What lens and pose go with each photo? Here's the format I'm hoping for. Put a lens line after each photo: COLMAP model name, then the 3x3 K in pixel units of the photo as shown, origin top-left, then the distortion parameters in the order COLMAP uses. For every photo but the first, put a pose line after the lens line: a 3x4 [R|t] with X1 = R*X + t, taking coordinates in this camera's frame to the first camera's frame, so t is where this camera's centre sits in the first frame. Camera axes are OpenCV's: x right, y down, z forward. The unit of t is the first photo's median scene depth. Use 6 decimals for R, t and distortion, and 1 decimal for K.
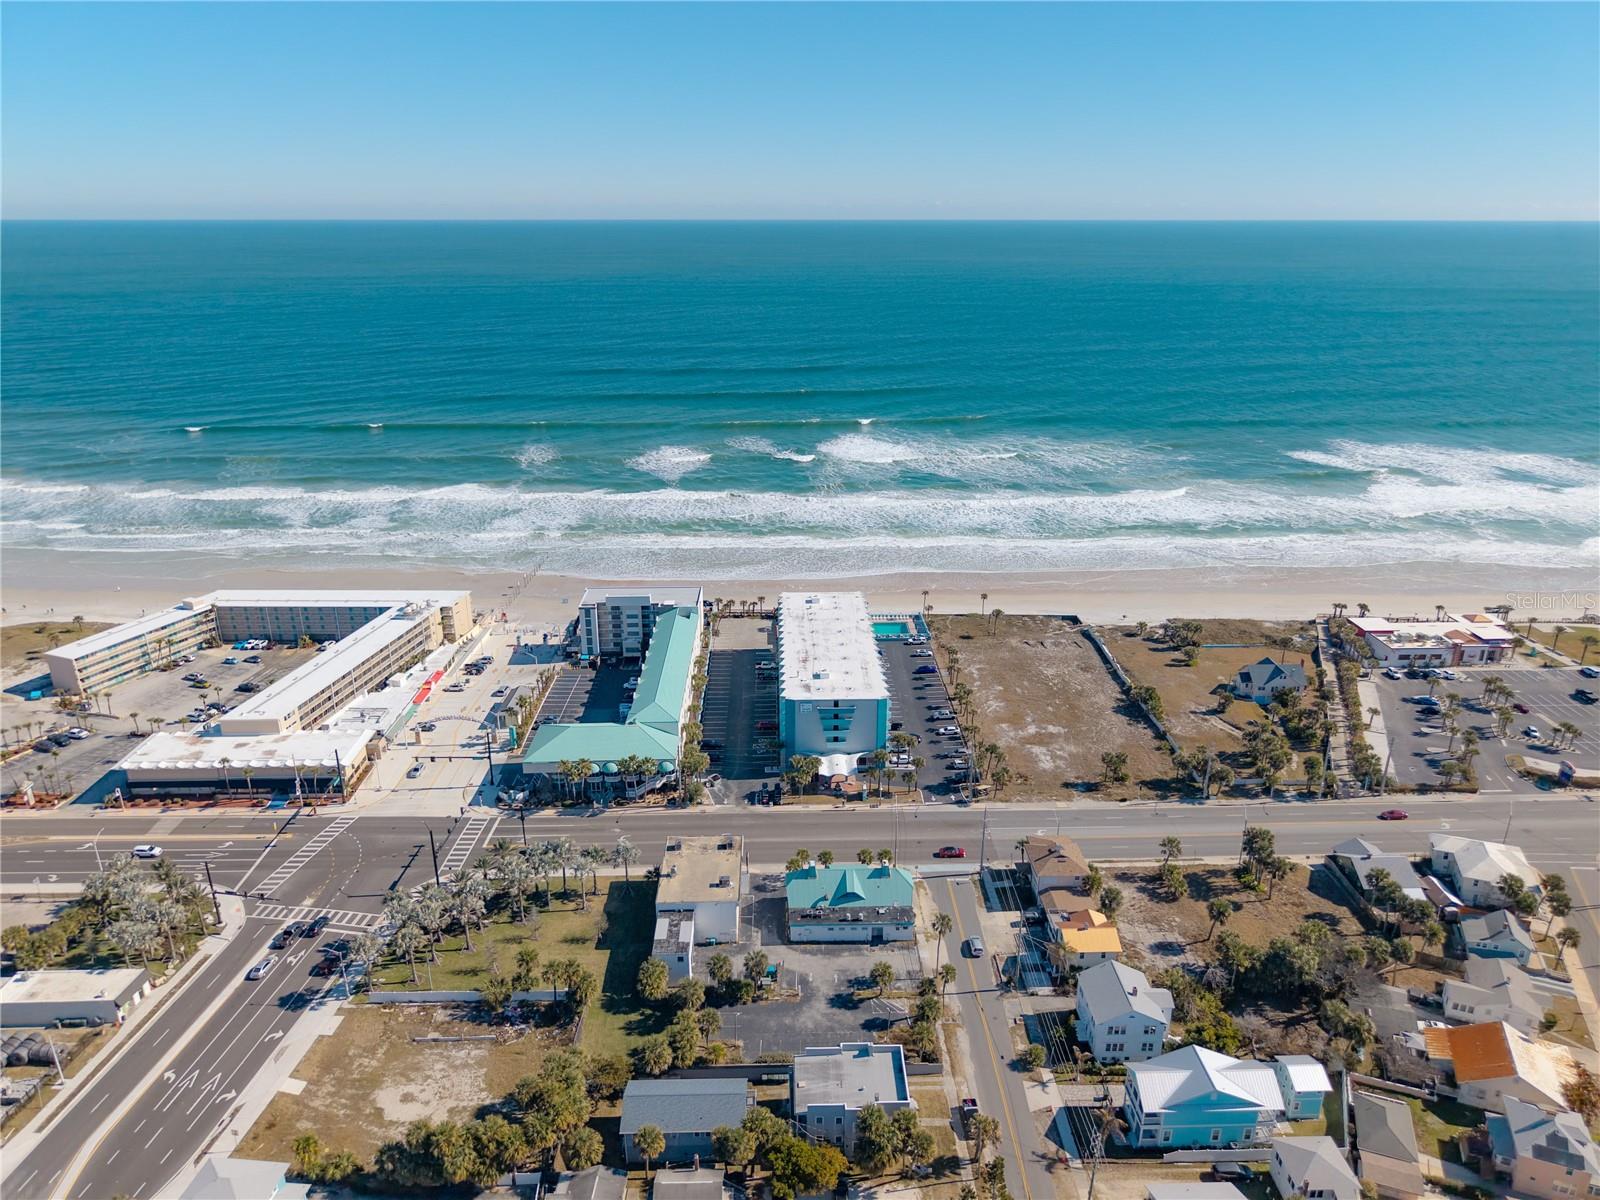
lens RADIAL K [[1075.4, 0, 800.0], [0, 1075.4, 600.0], [0, 0, 1]] dist [0.008020, -0.005251]
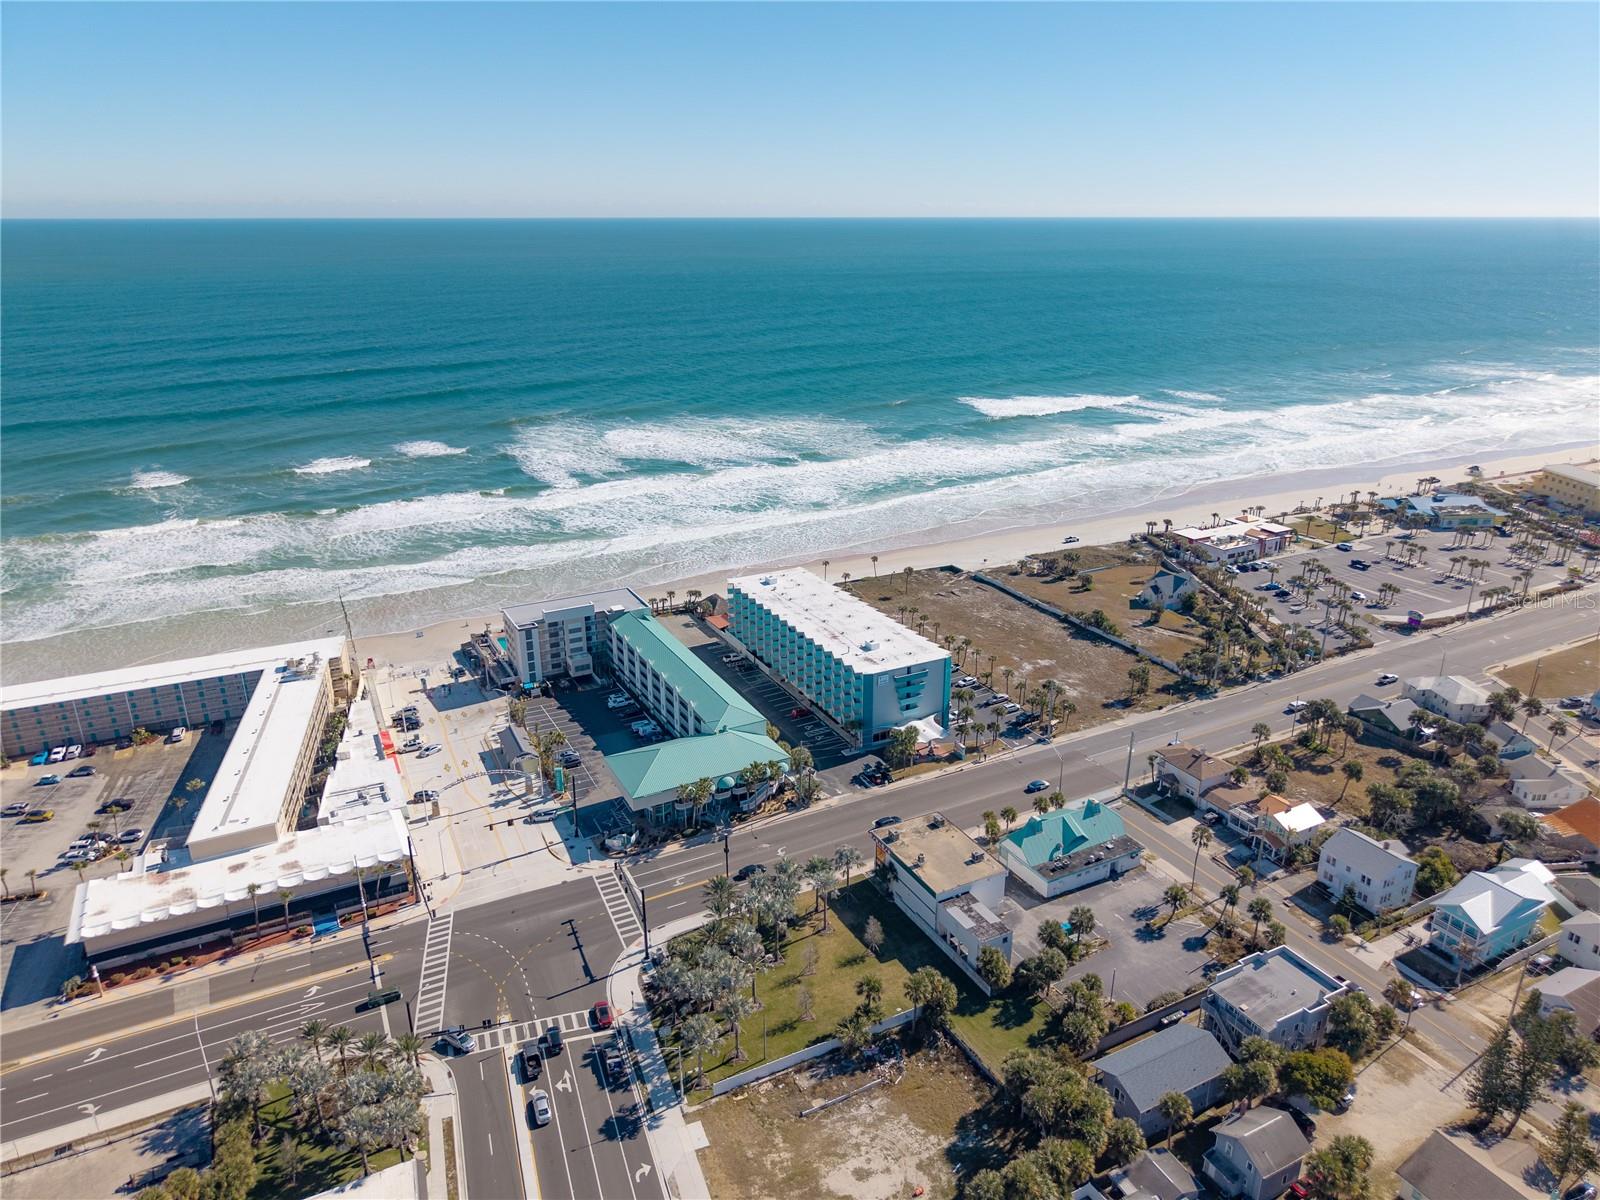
lens RADIAL K [[1075.4, 0, 800.0], [0, 1075.4, 600.0], [0, 0, 1]] dist [0.008020, -0.005251]
pose [[0.896058, -0.152272, 0.417005, -0.464889], [0.151631, 0.987821, 0.034886, -0.015877], [-0.417239, 0.031971, 0.908234, 0.155237]]
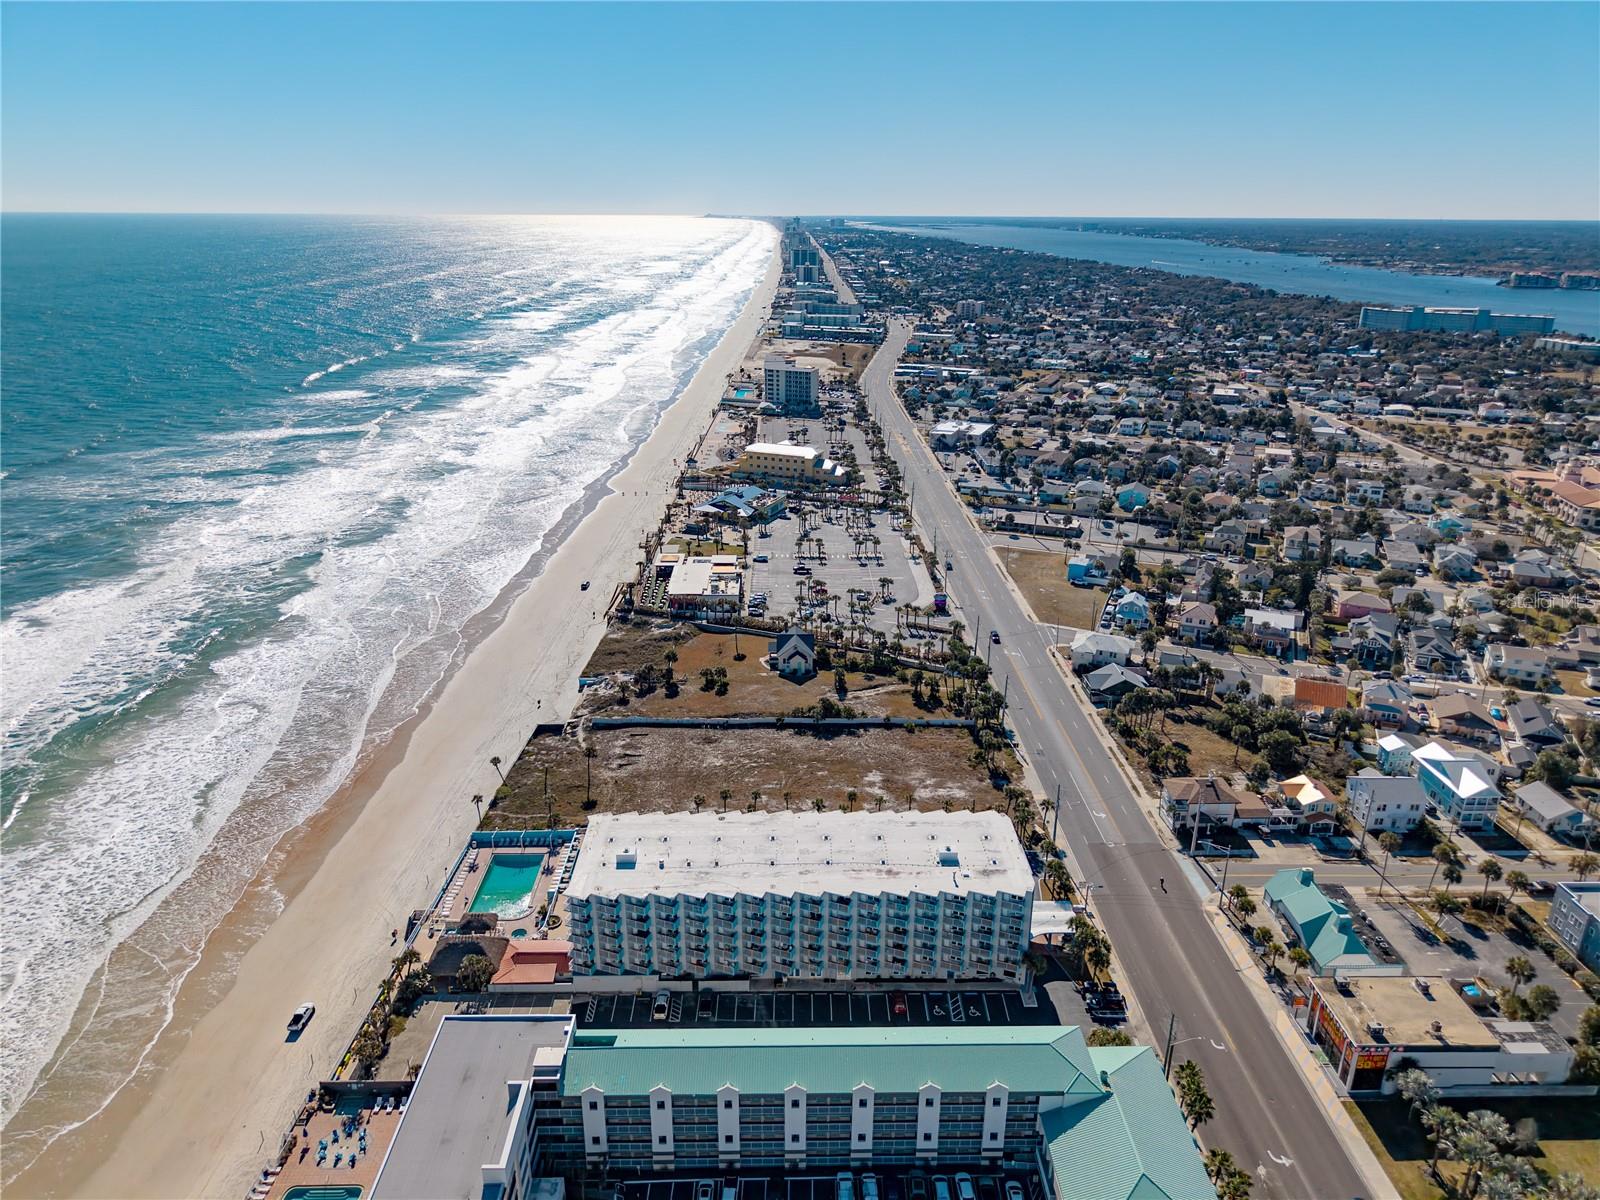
lens RADIAL K [[1047.9, 0, 800.5], [0, 1047.9, 623.3], [0, 0, 1]] dist [0.123471, -0.179494]
pose [[0.002046, -0.362478, 0.931990, -0.607208], [0.331100, 0.879669, 0.341402, -0.355104], [-0.943594, 0.307883, 0.121816, 1.029811]]
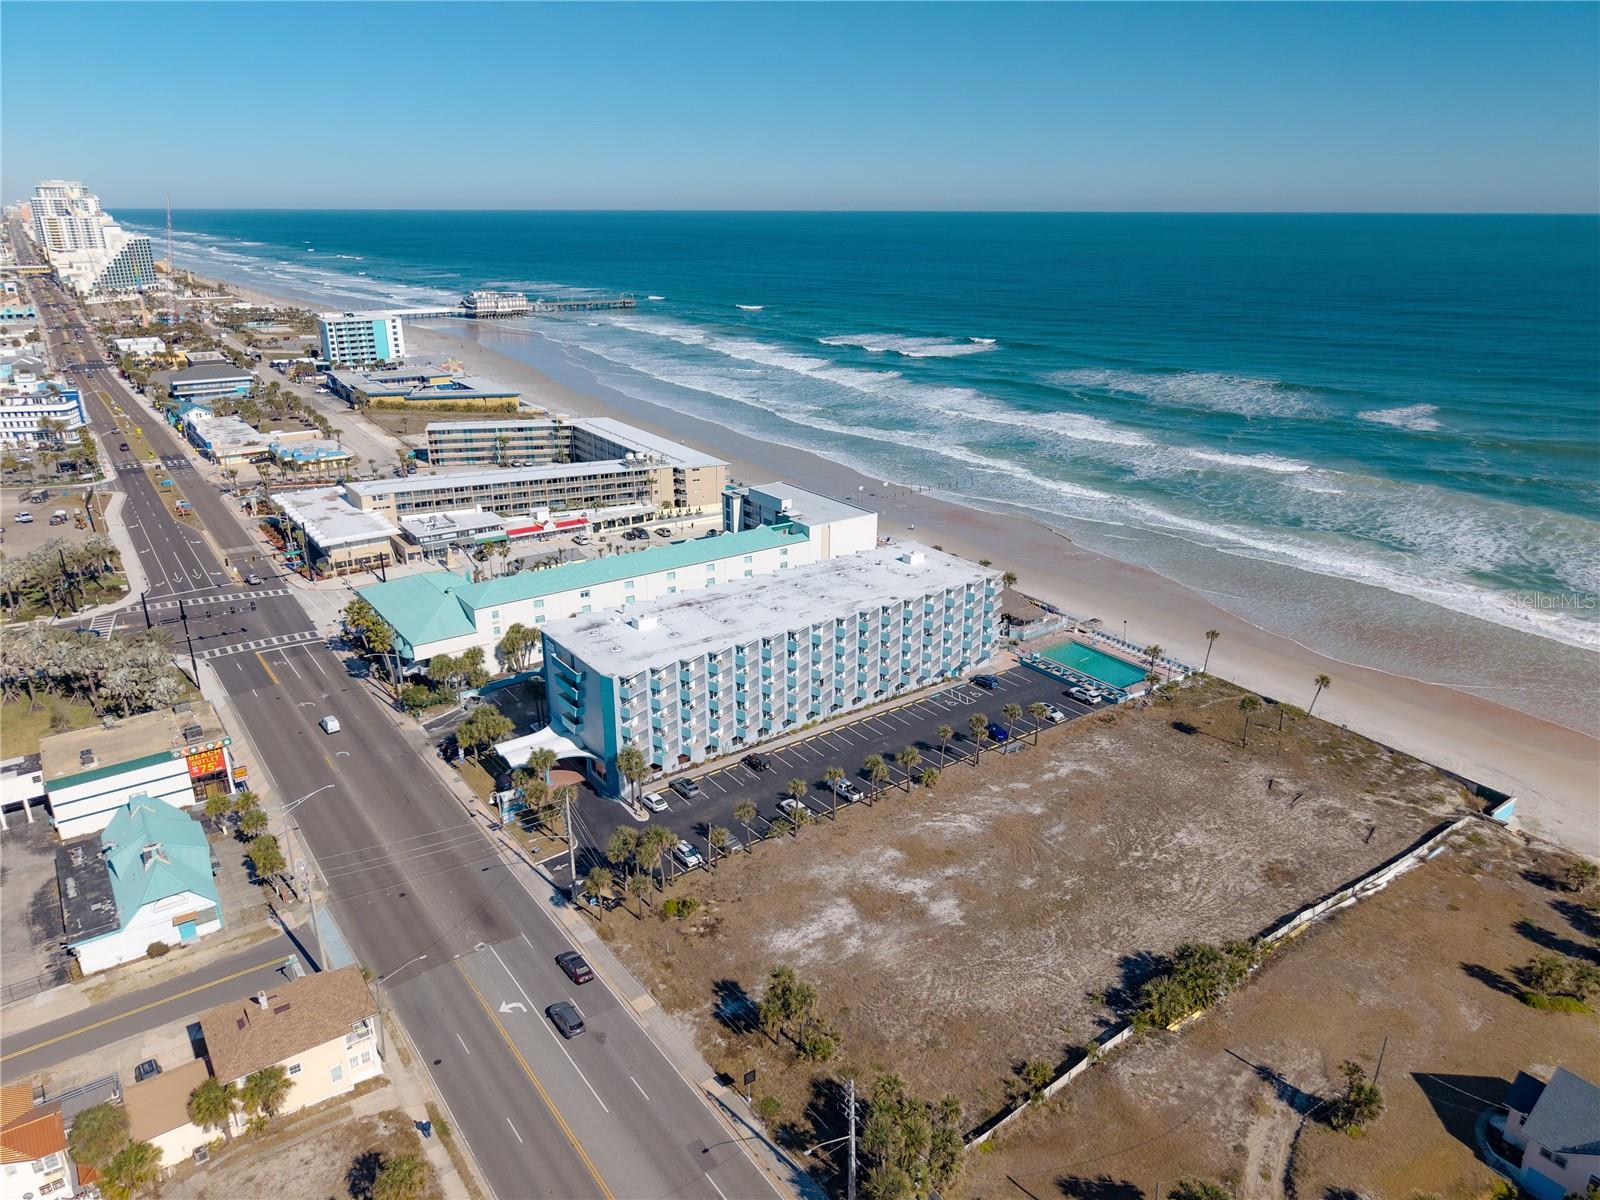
lens RADIAL K [[1075.4, 0, 800.0], [0, 1075.4, 600.0], [0, 0, 1]] dist [0.008020, -0.005251]
pose [[0.569823, 0.287366, -0.769885, 0.586561], [-0.282036, 0.948348, 0.145233, -0.062701], [0.771853, 0.134379, 0.621438, 0.730734]]
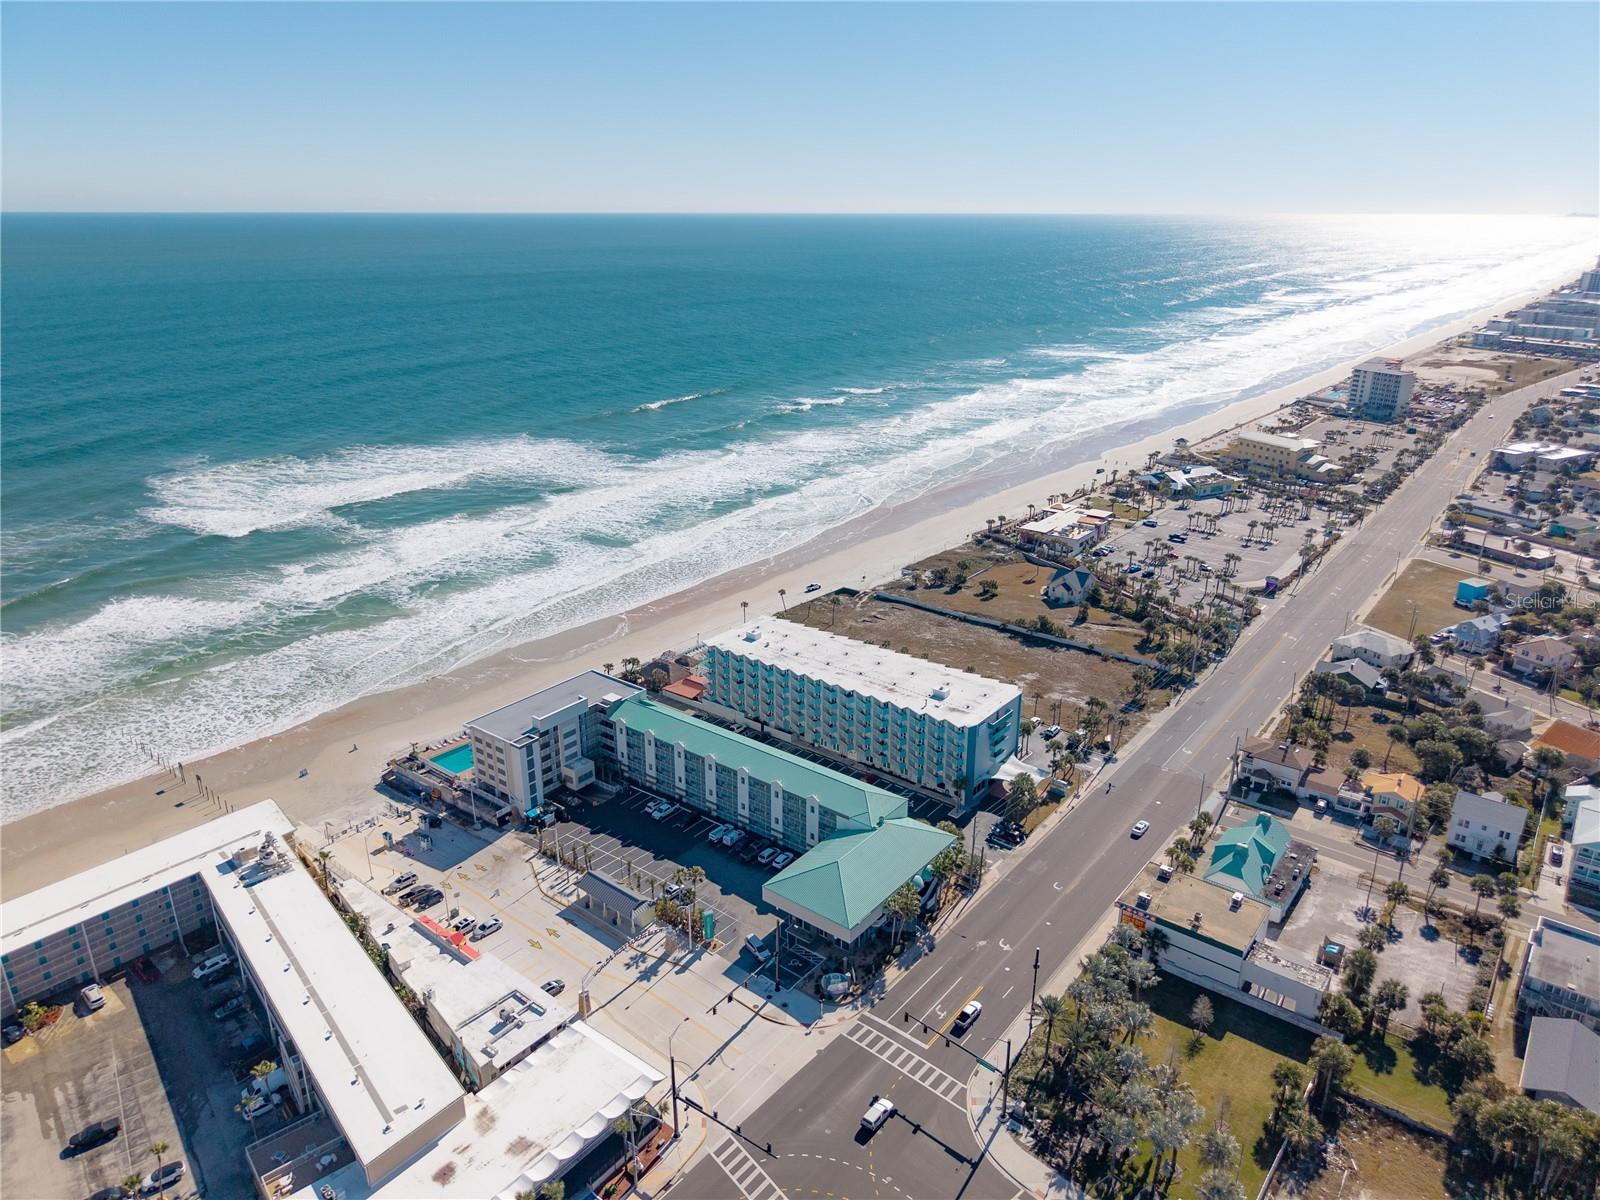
lens RADIAL K [[1075.4, 0, 800.0], [0, 1075.4, 600.0], [0, 0, 1]] dist [0.008020, -0.005251]
pose [[0.634694, -0.264781, 0.725986, -0.736396], [0.260014, 0.957862, 0.122034, -0.157323], [-0.727707, 0.111312, 0.676796, 0.500270]]
